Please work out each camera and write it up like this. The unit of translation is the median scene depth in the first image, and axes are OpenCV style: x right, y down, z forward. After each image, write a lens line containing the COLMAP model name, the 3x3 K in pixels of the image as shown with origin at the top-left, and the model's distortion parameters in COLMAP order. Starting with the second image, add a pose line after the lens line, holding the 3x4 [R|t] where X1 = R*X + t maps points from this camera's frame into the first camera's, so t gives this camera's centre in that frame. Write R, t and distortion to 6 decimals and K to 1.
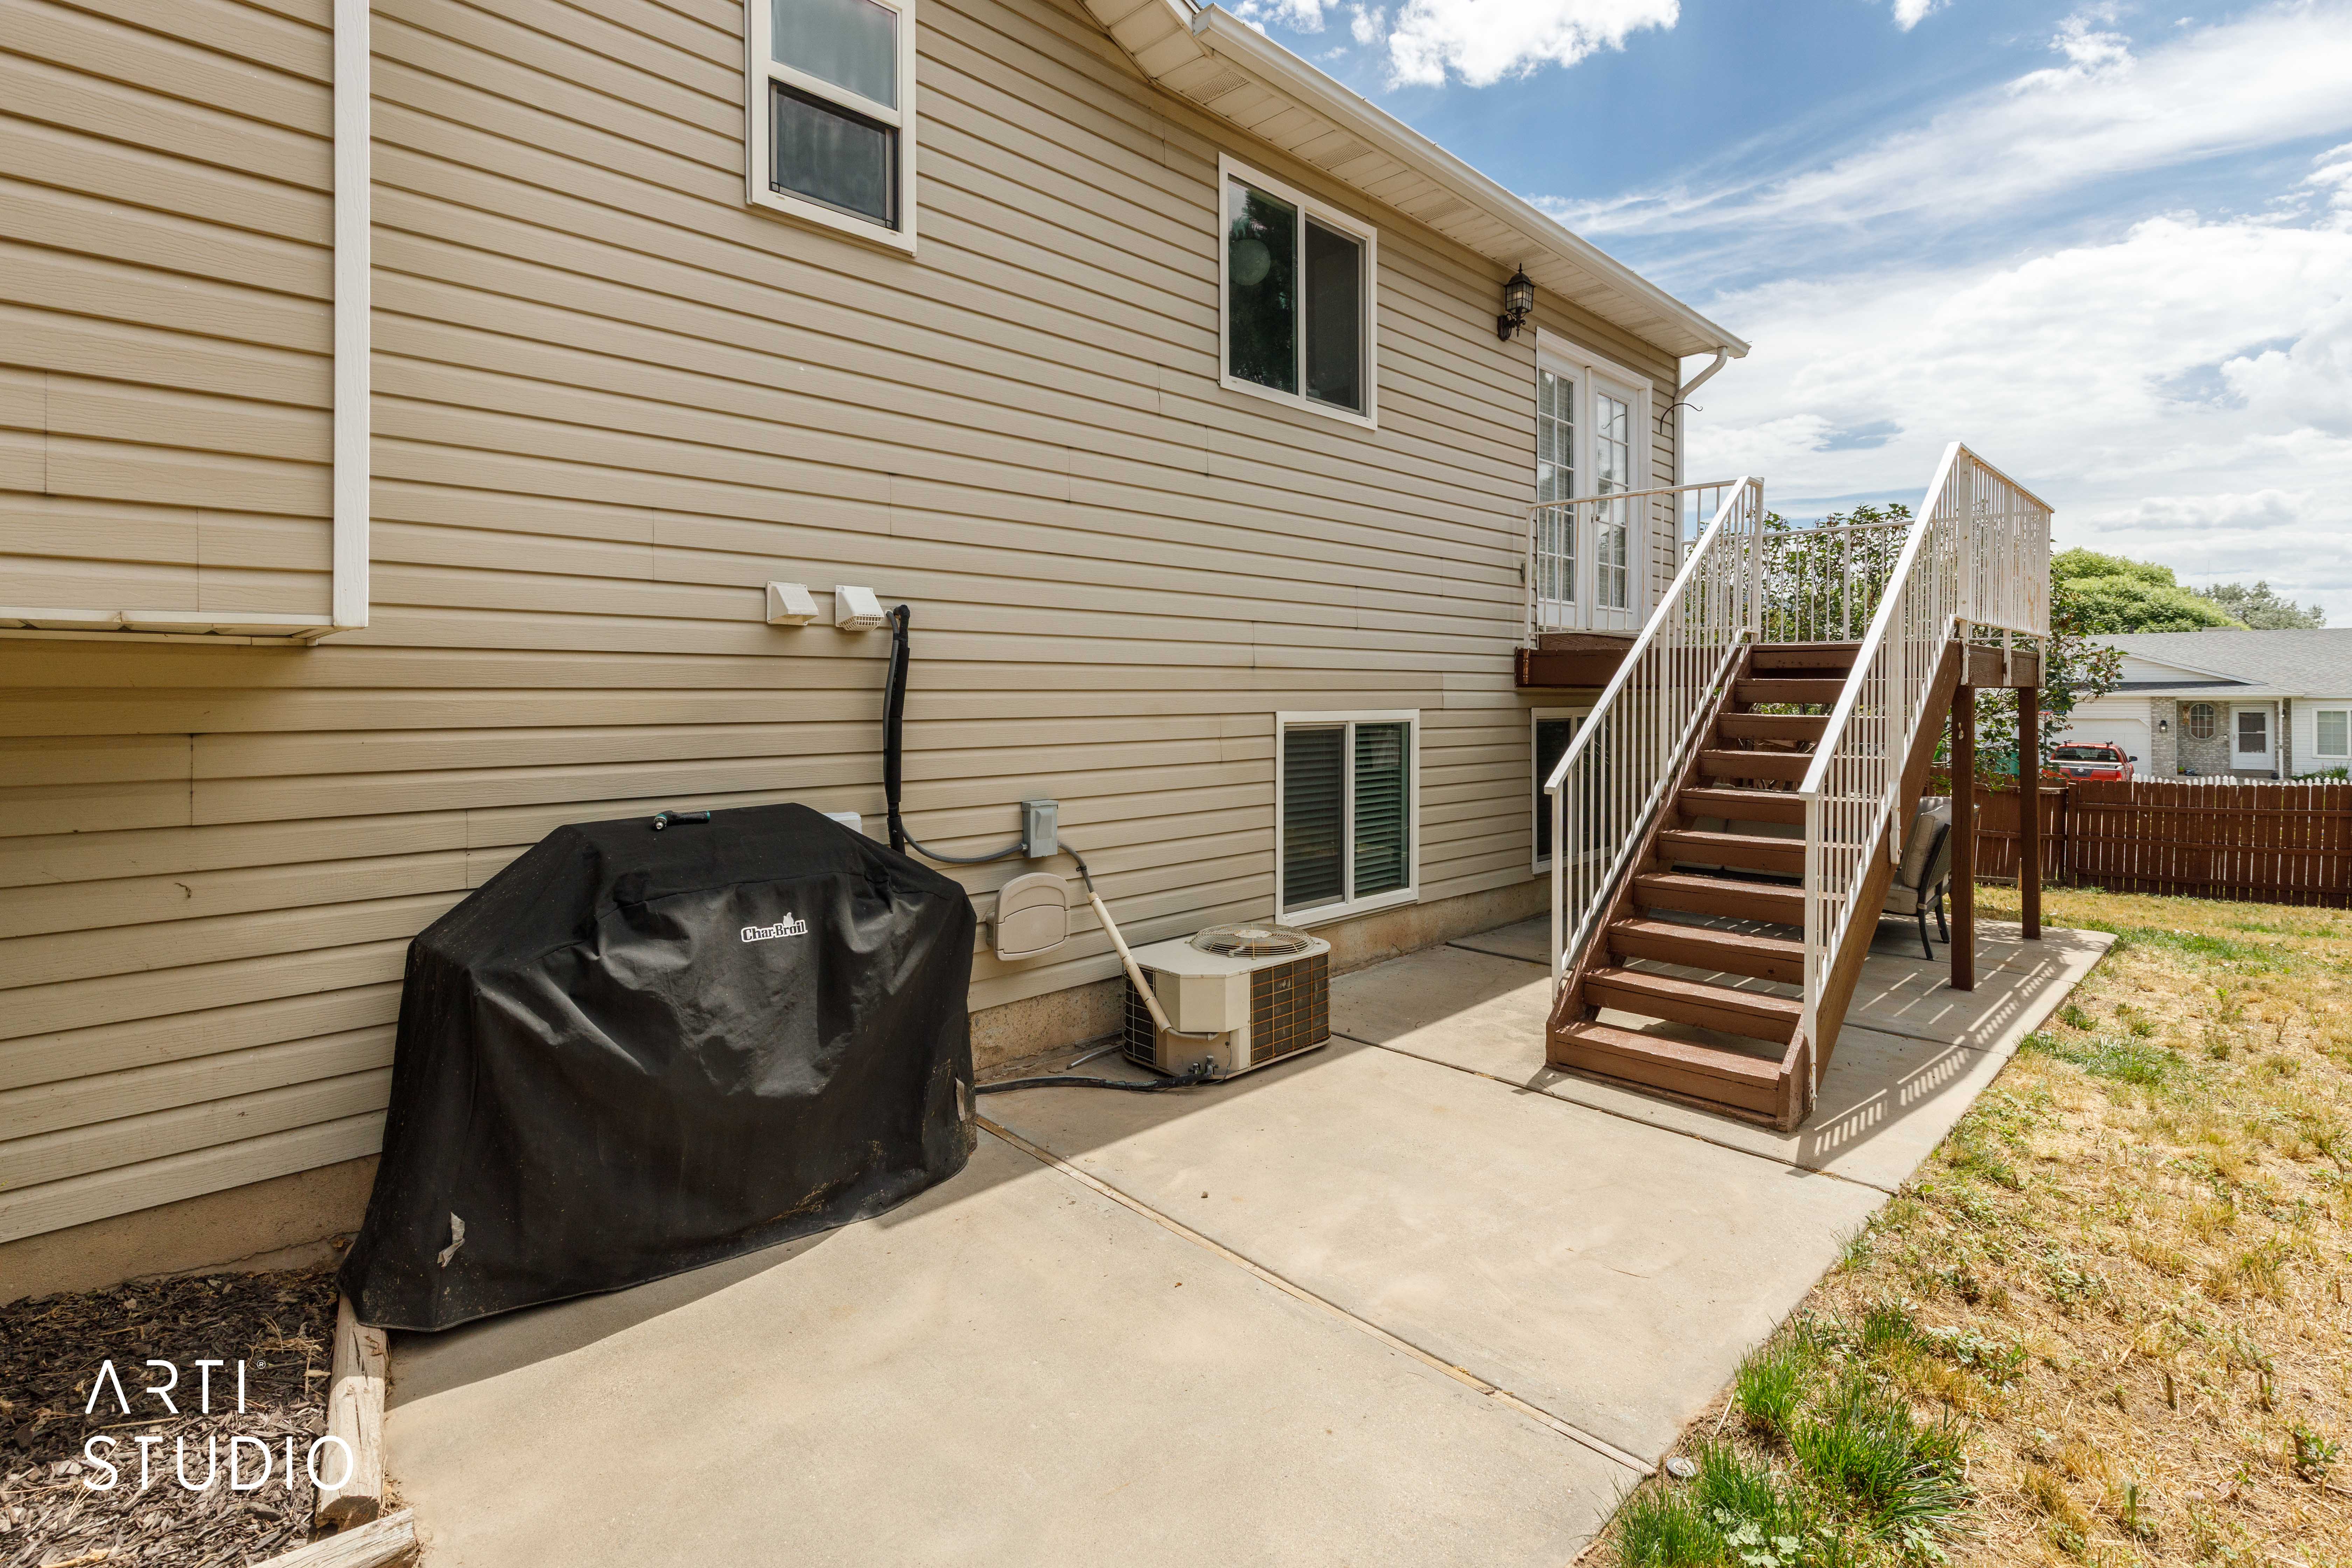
lens RADIAL K [[1132.2, 0, 1222.4], [0, 1132.2, 675.1], [0, 0, 1]] dist [0.049504, -0.001296]
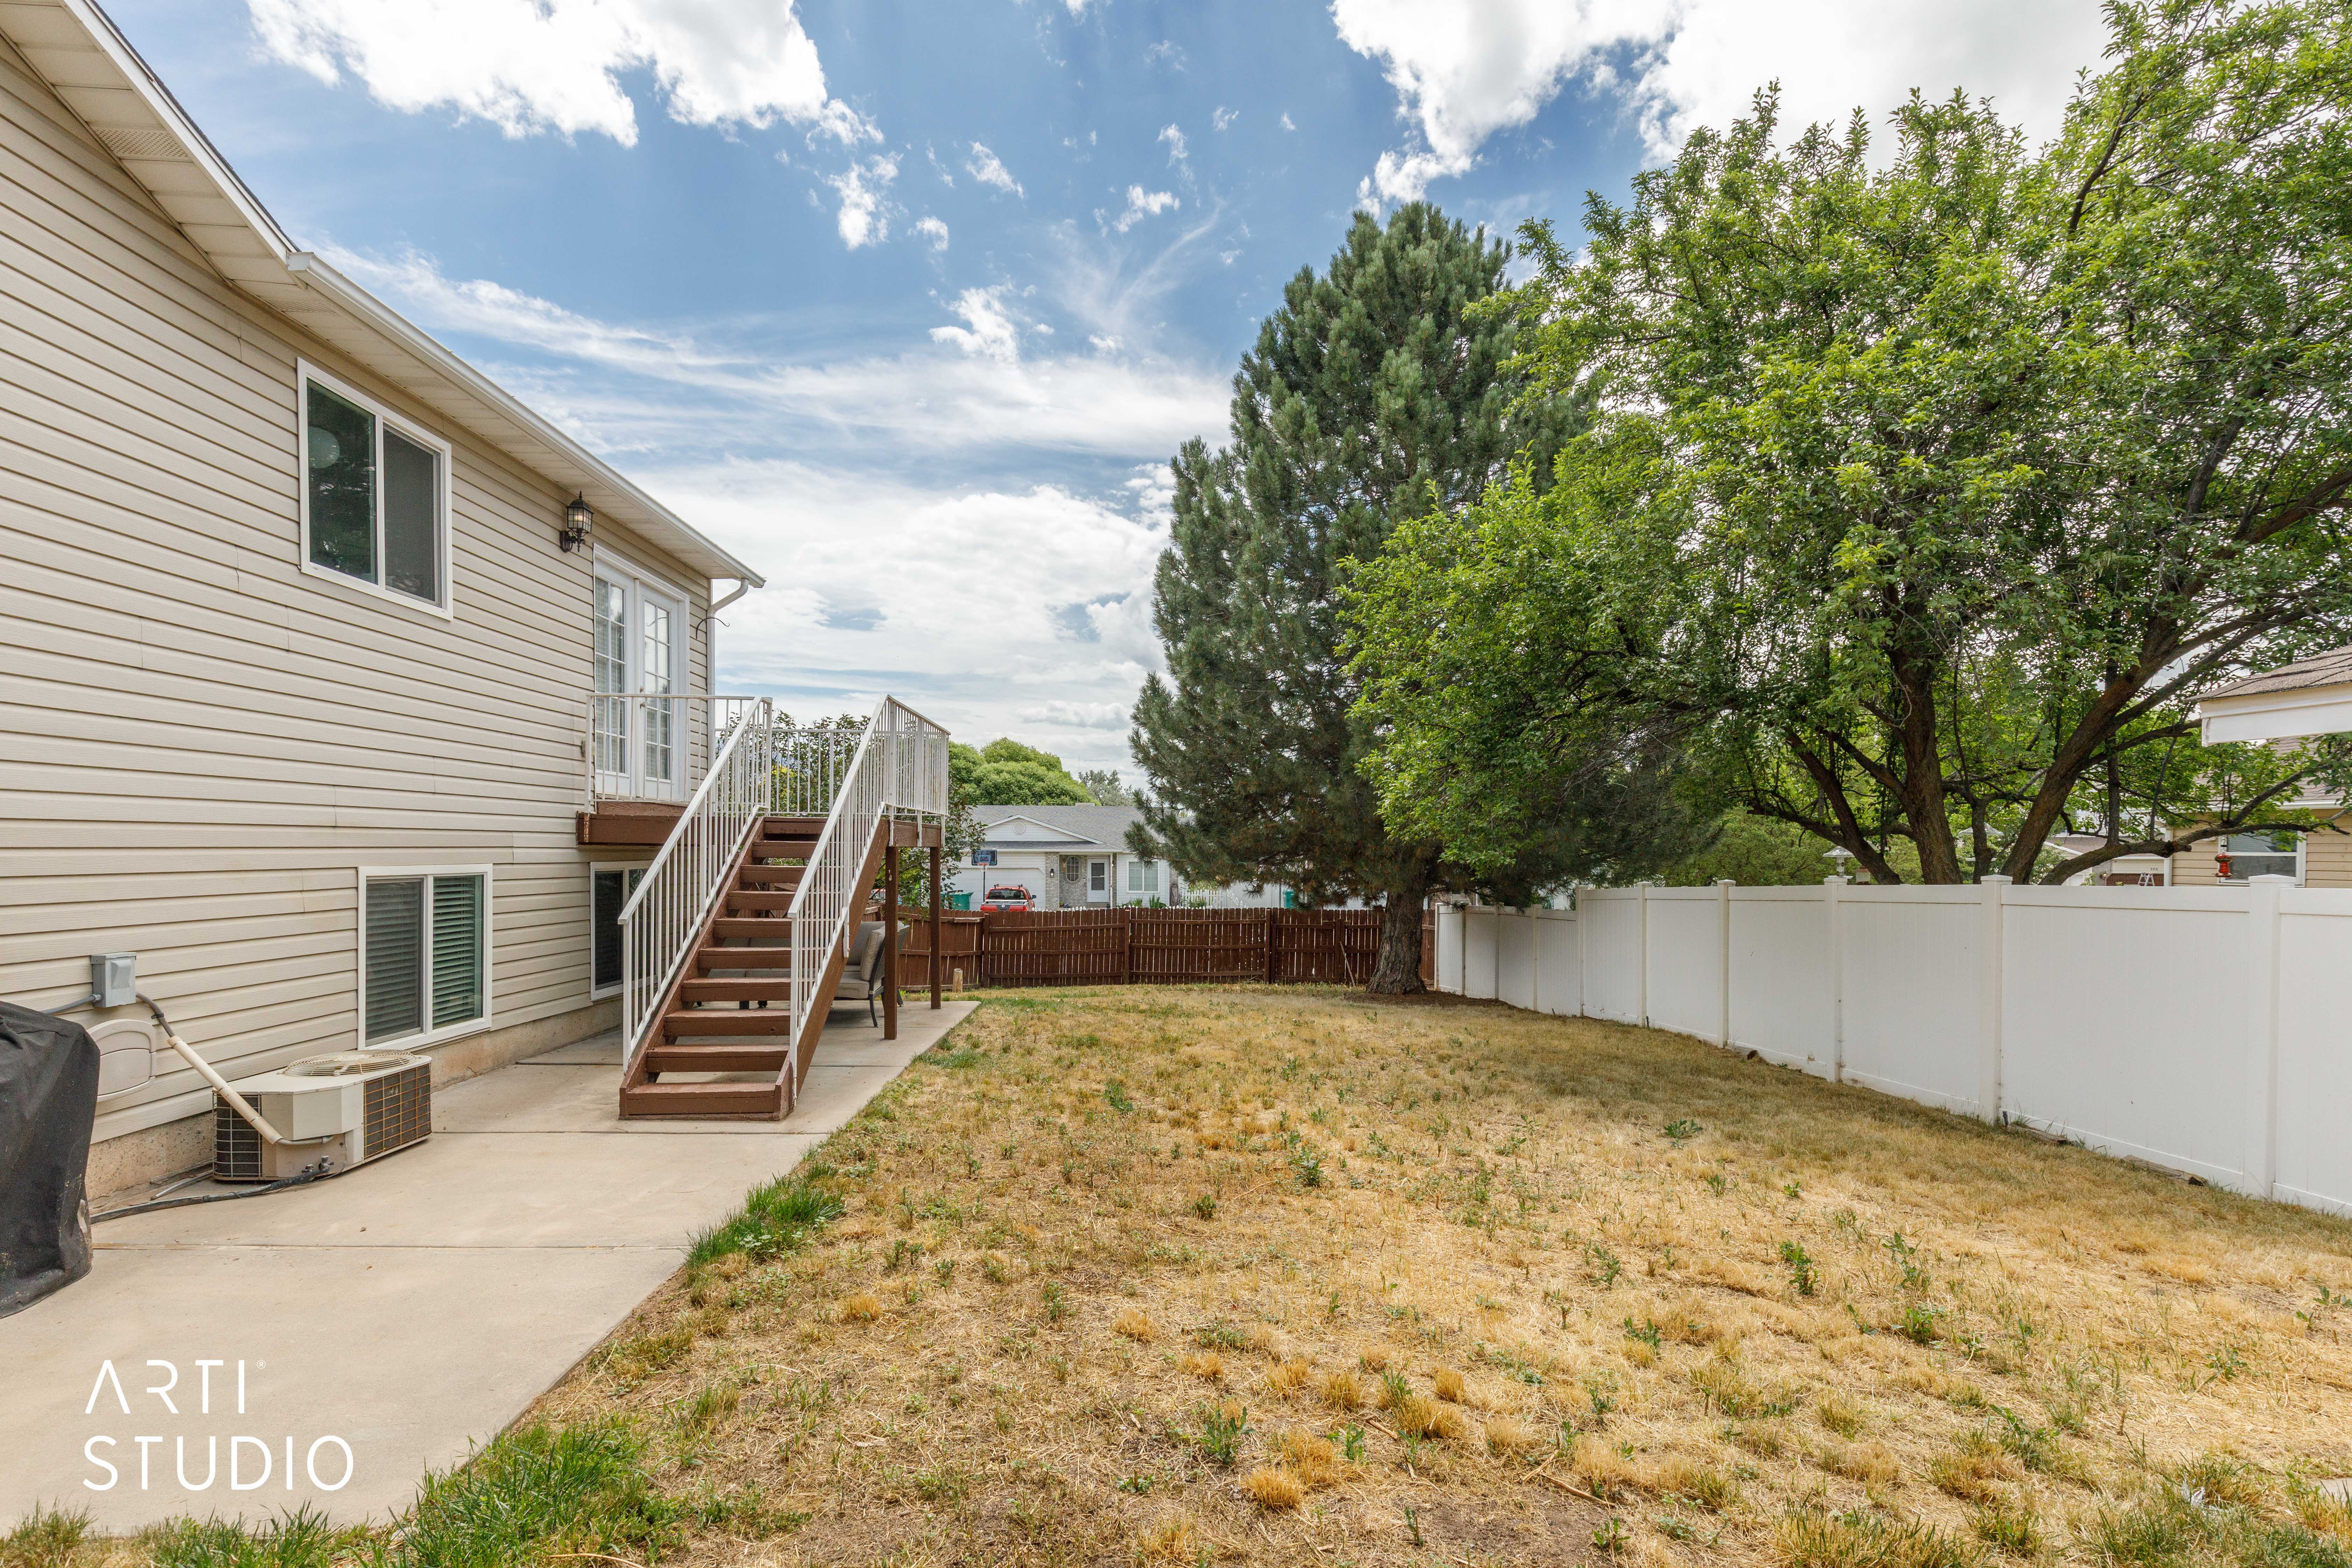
lens RADIAL K [[1126.9, 0, 1146.5], [0, 1126.9, 863.1], [0, 0, 1]] dist [0.015617, -0.001274]
pose [[0.723651, -0.007649, 0.690124, -0.179417], [-0.013028, 0.999609, 0.024740, -0.009936], [-0.690043, -0.026894, 0.723268, -0.381126]]
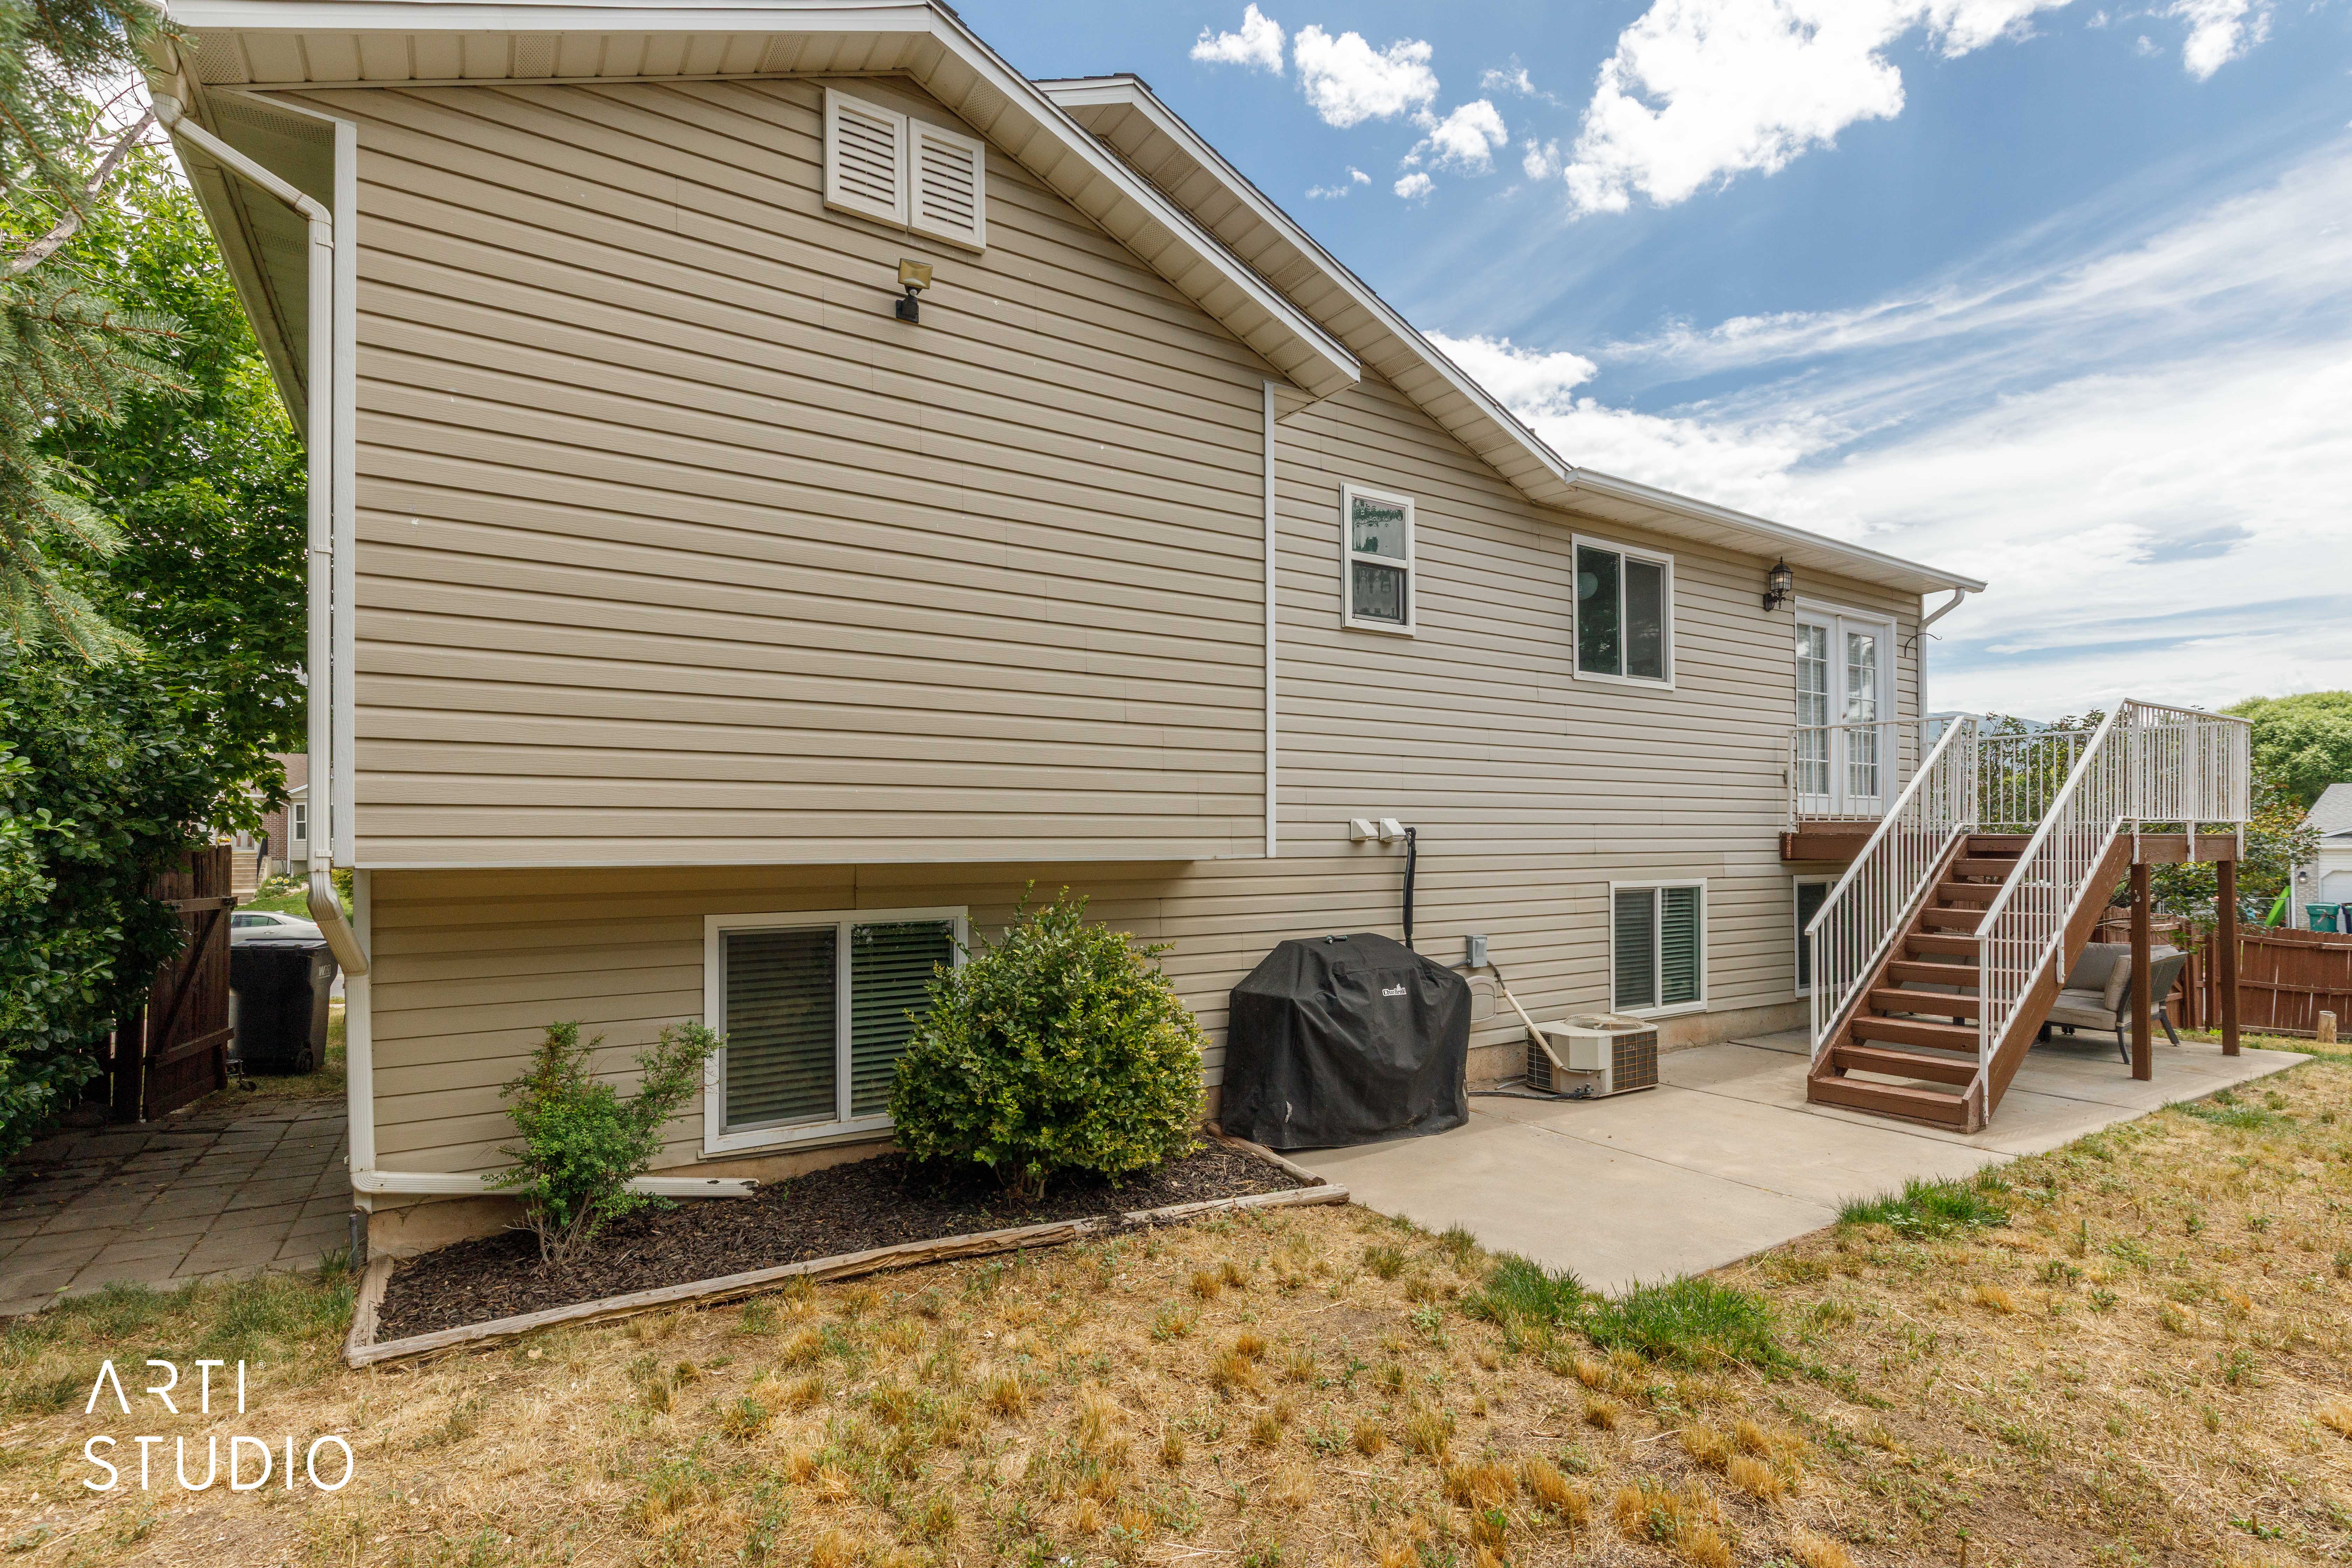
lens RADIAL K [[1066.3, 0, 1144.0], [0, 1066.3, 835.0], [0, 0, 1]] dist [0.013024, -0.004270]
pose [[0.964140, -0.010771, -0.265176, -0.196783], [0.012476, 0.999911, 0.004745, -0.050232], [0.265101, -0.007883, 0.964188, -0.637638]]
